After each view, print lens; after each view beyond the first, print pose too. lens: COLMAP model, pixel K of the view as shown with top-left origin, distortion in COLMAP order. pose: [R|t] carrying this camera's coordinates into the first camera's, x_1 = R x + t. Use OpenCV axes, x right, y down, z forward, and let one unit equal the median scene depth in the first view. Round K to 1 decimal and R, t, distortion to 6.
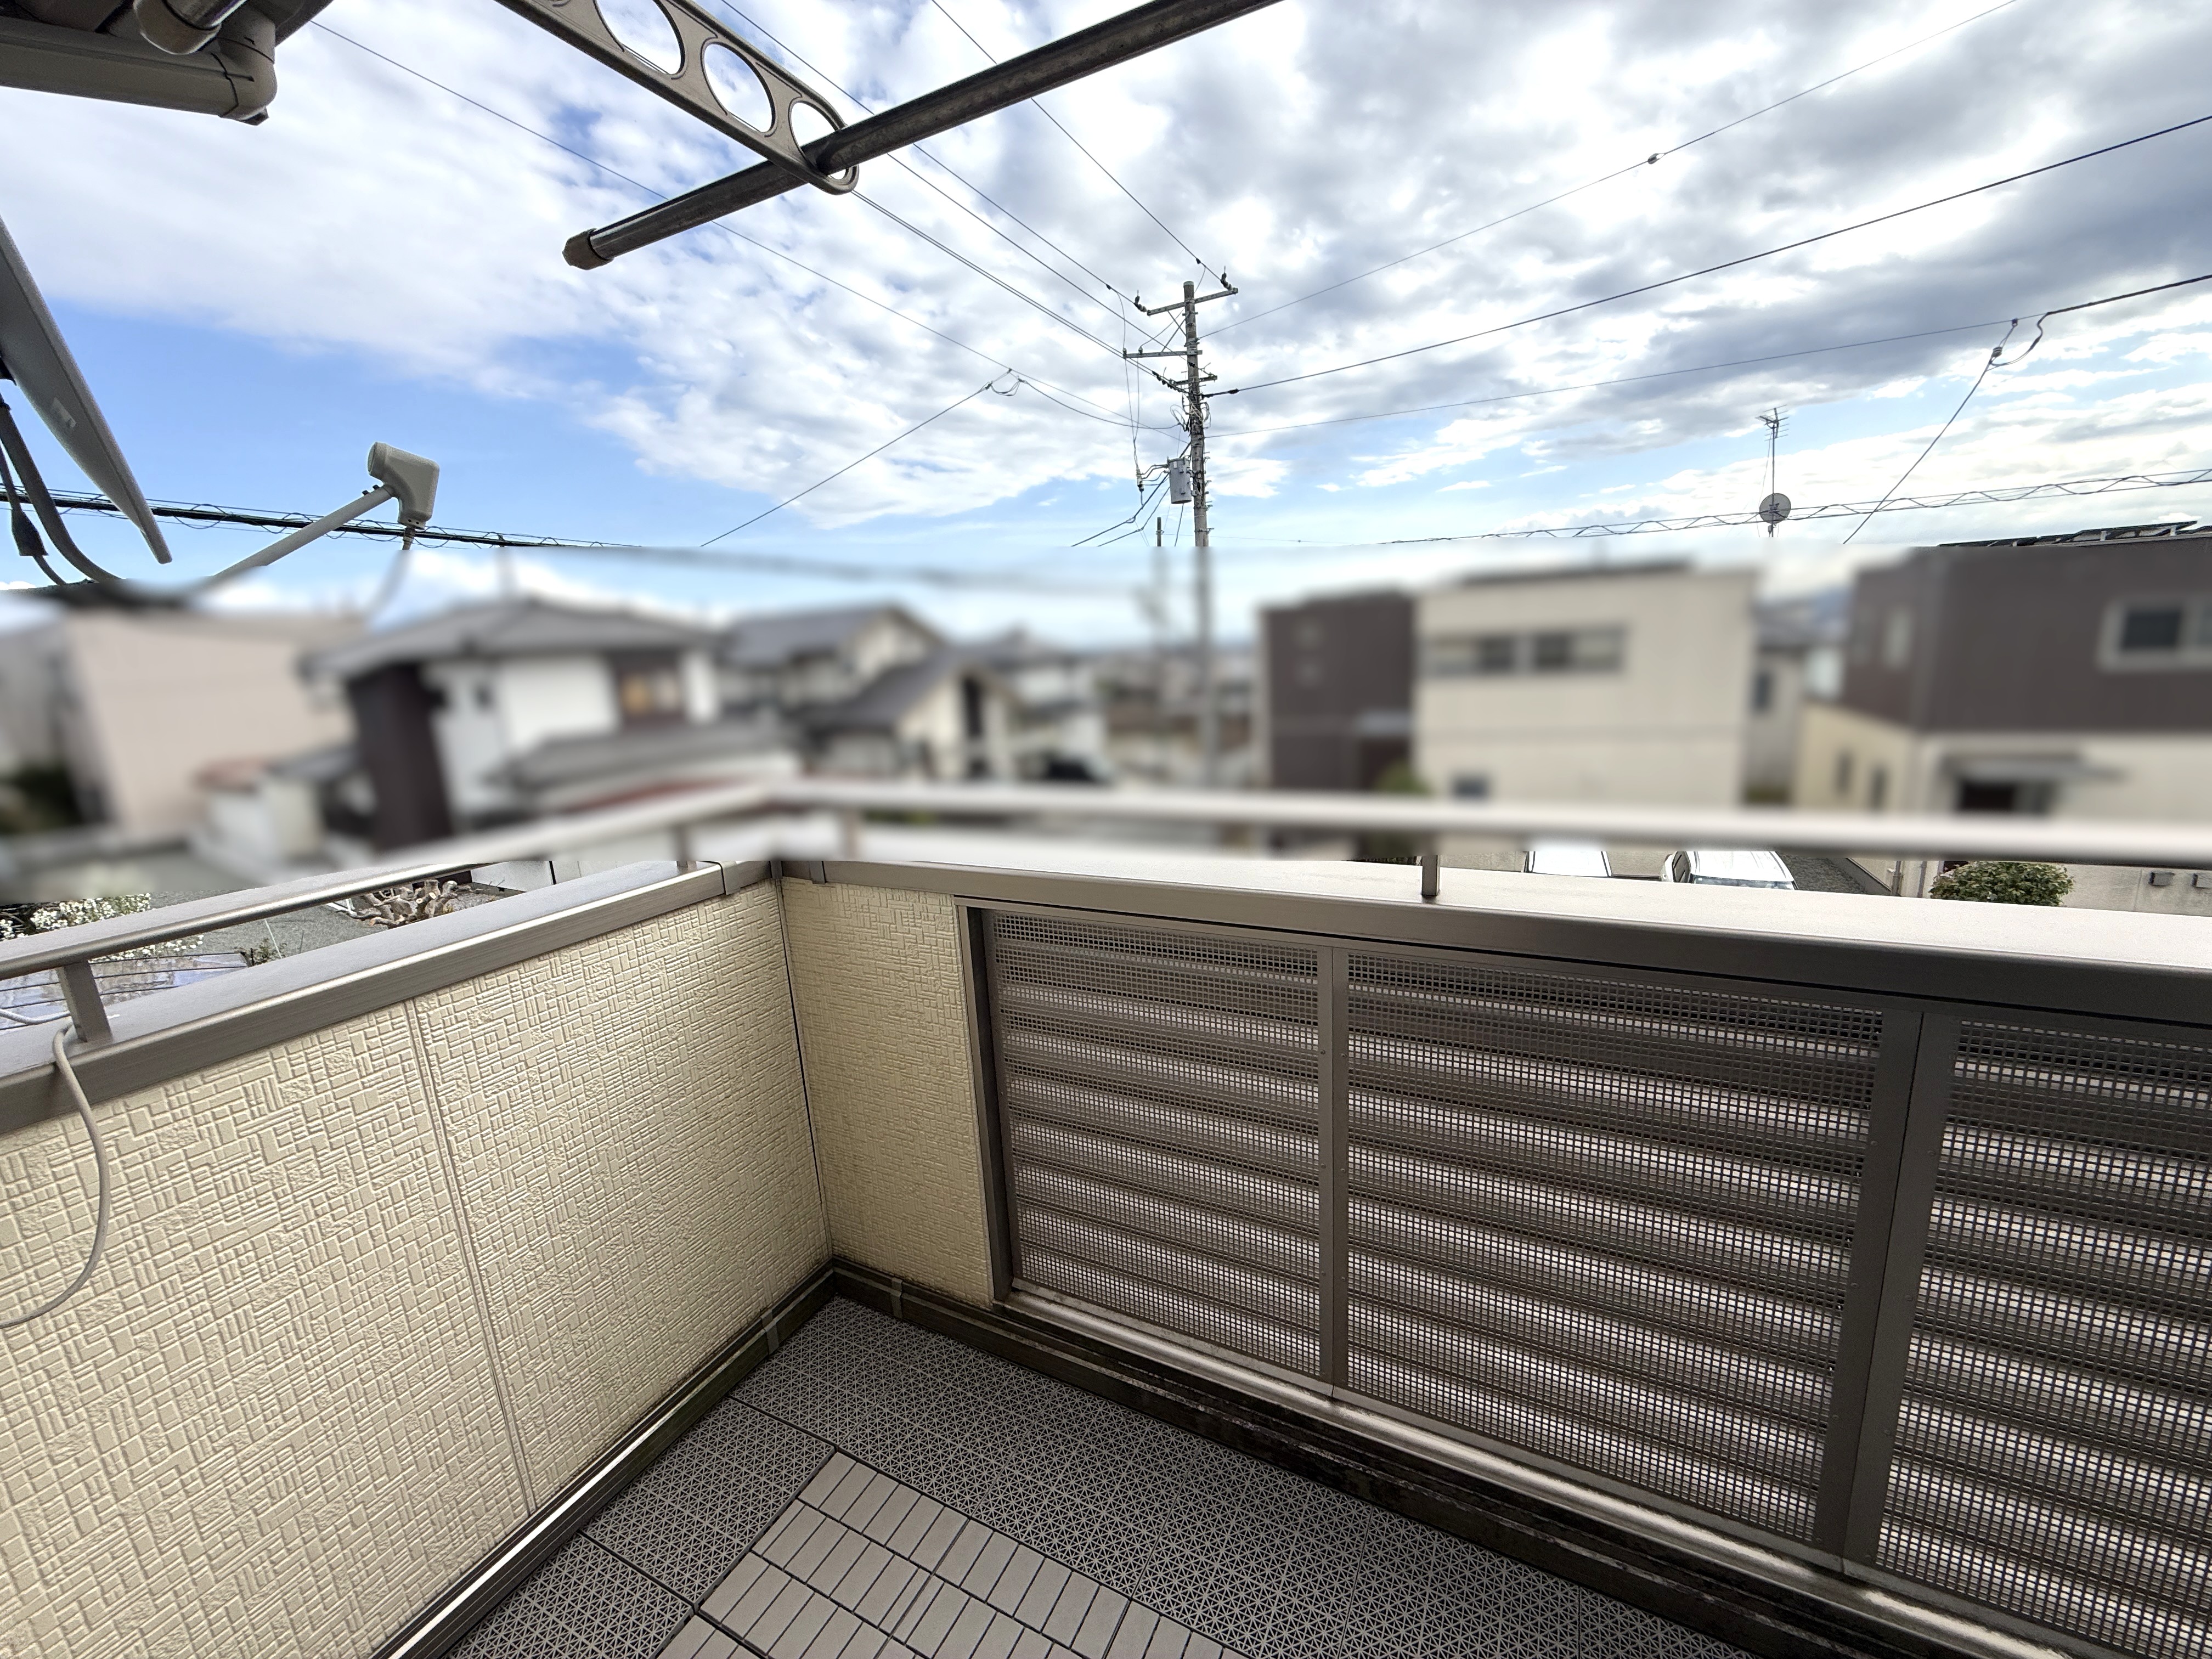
lens RADIAL K [[876.3, 0, 1103.1], [0, 876.3, 822.2], [0, 0, 1]] dist [-0.001631, 0.000082]
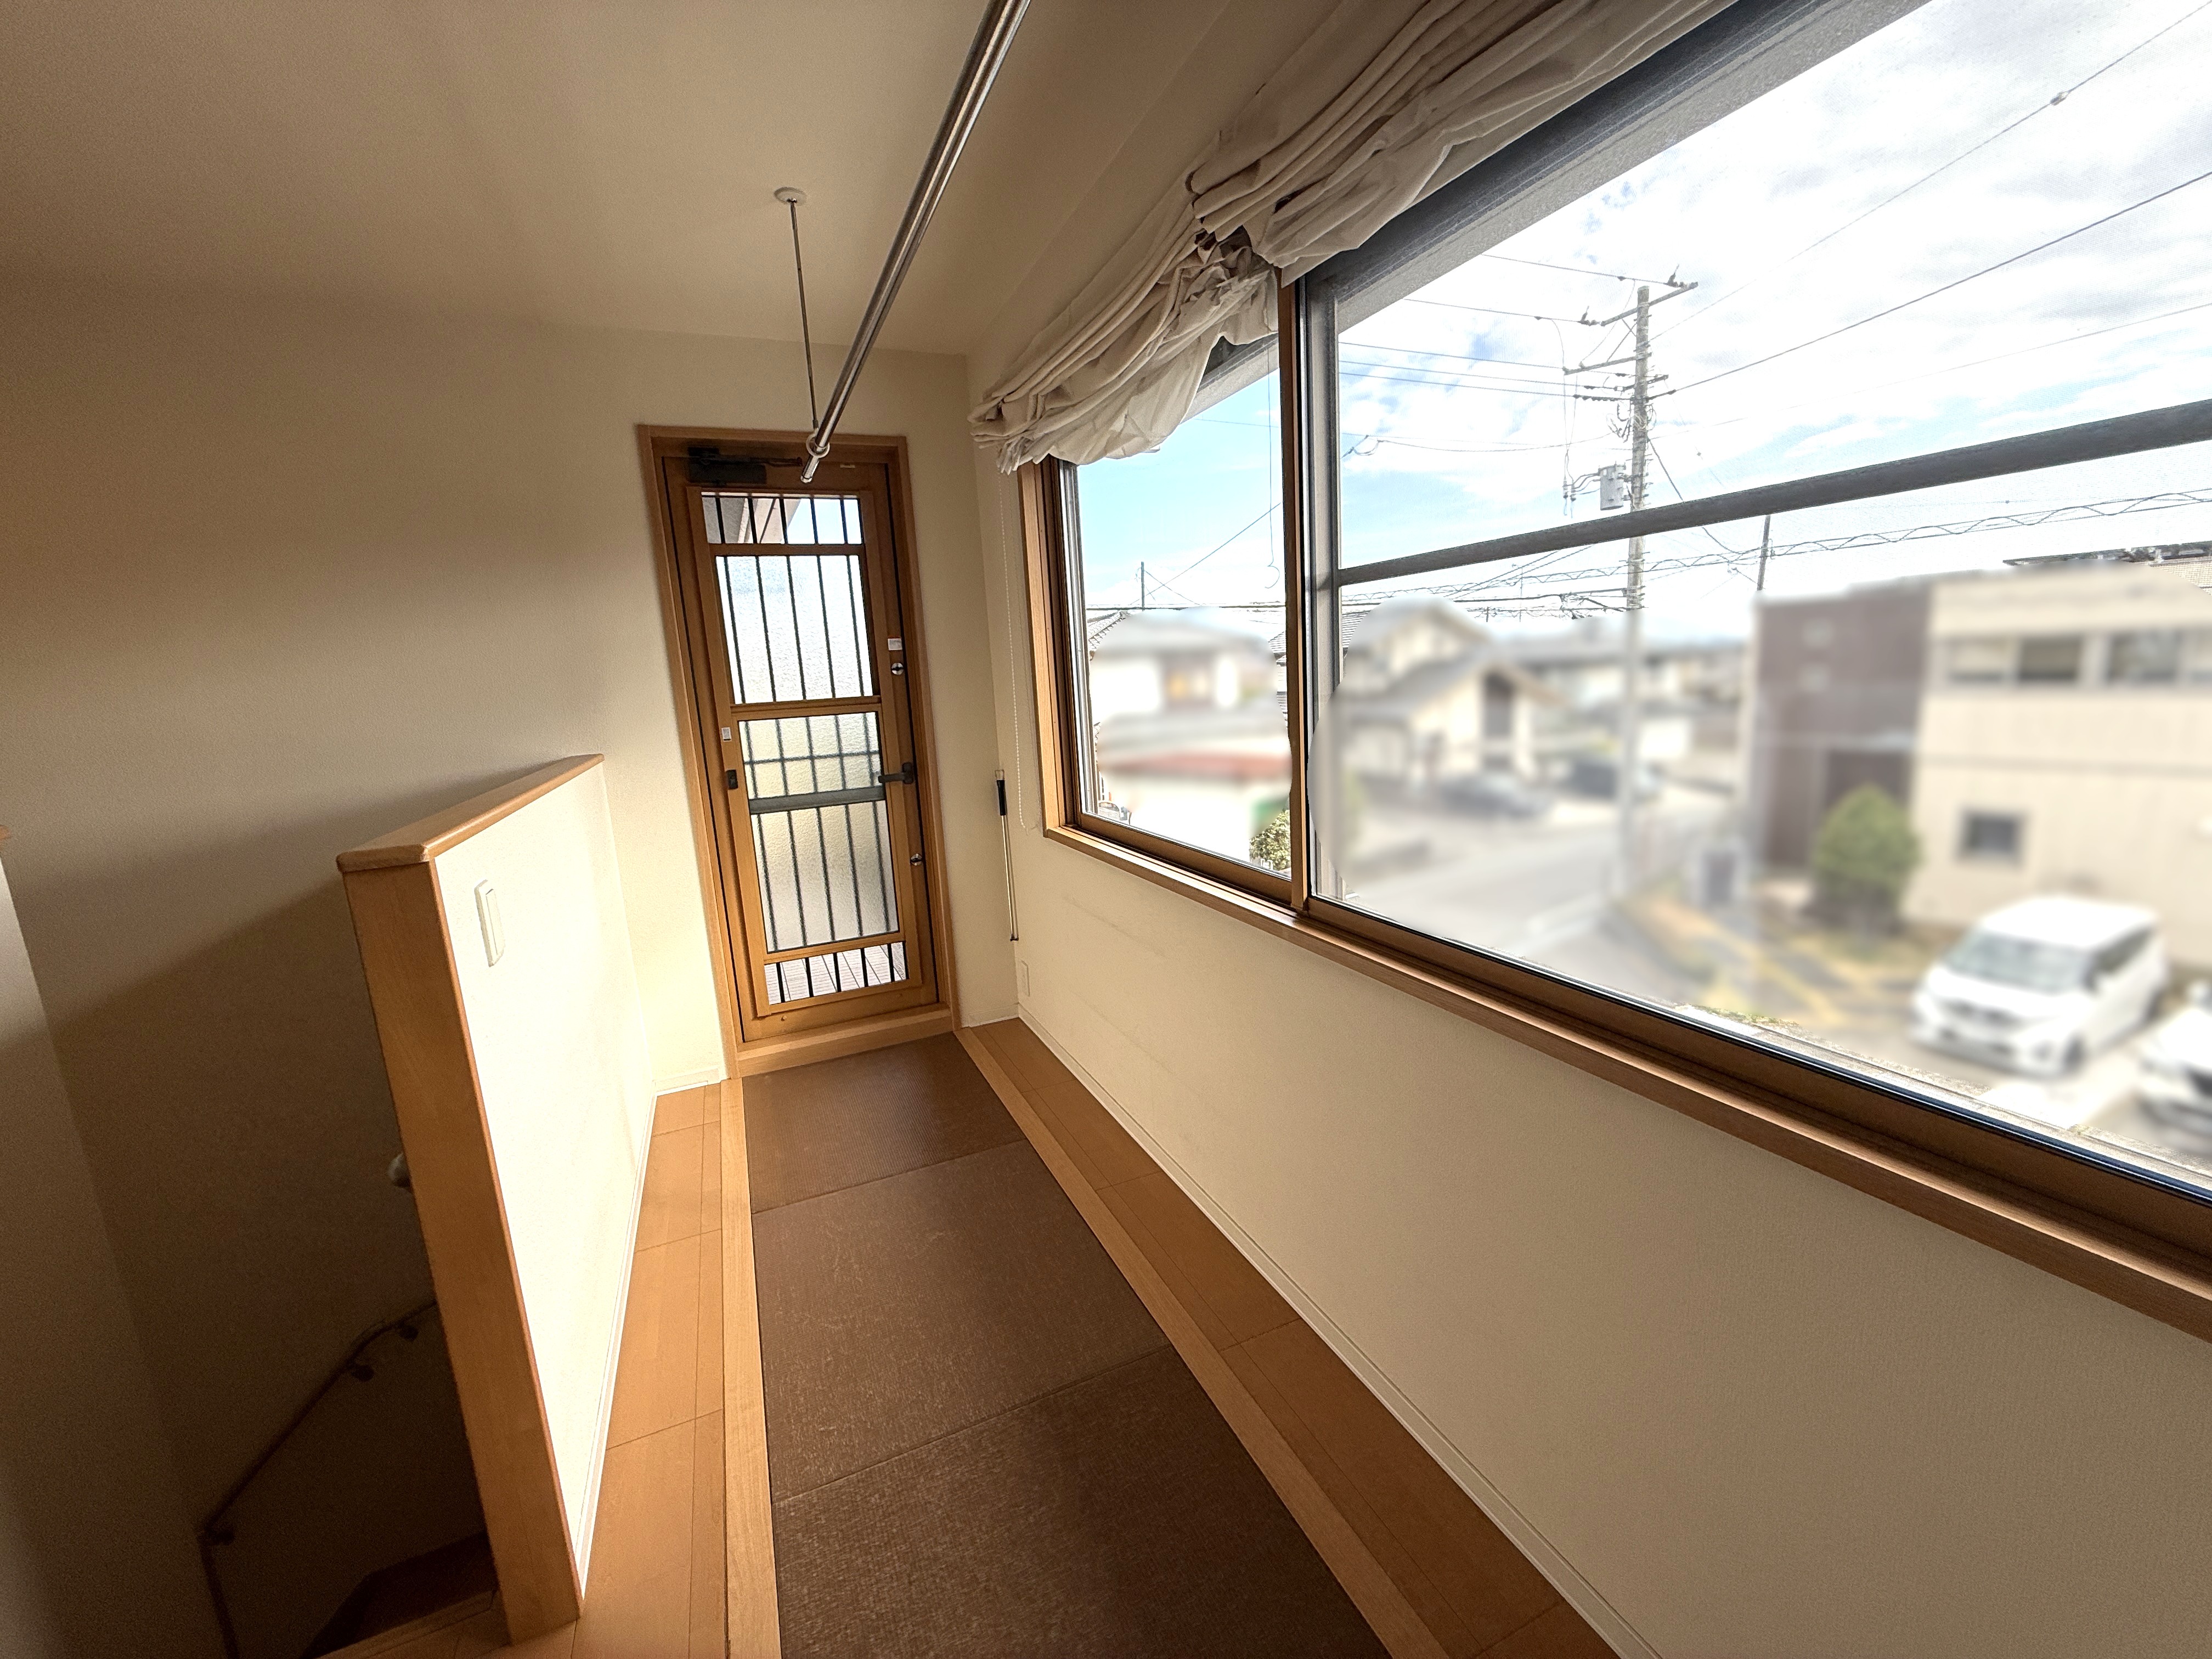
lens RADIAL K [[876.3, 0, 1109.0], [0, 876.3, 833.4], [0, 0, 1]] dist [-0.001631, 0.000082]
pose [[0.780901, 0.127348, -0.611536, 0.305039], [-0.115544, 0.991552, 0.058939, 0.015241], [0.613875, 0.024634, 0.789019, -0.147768]]
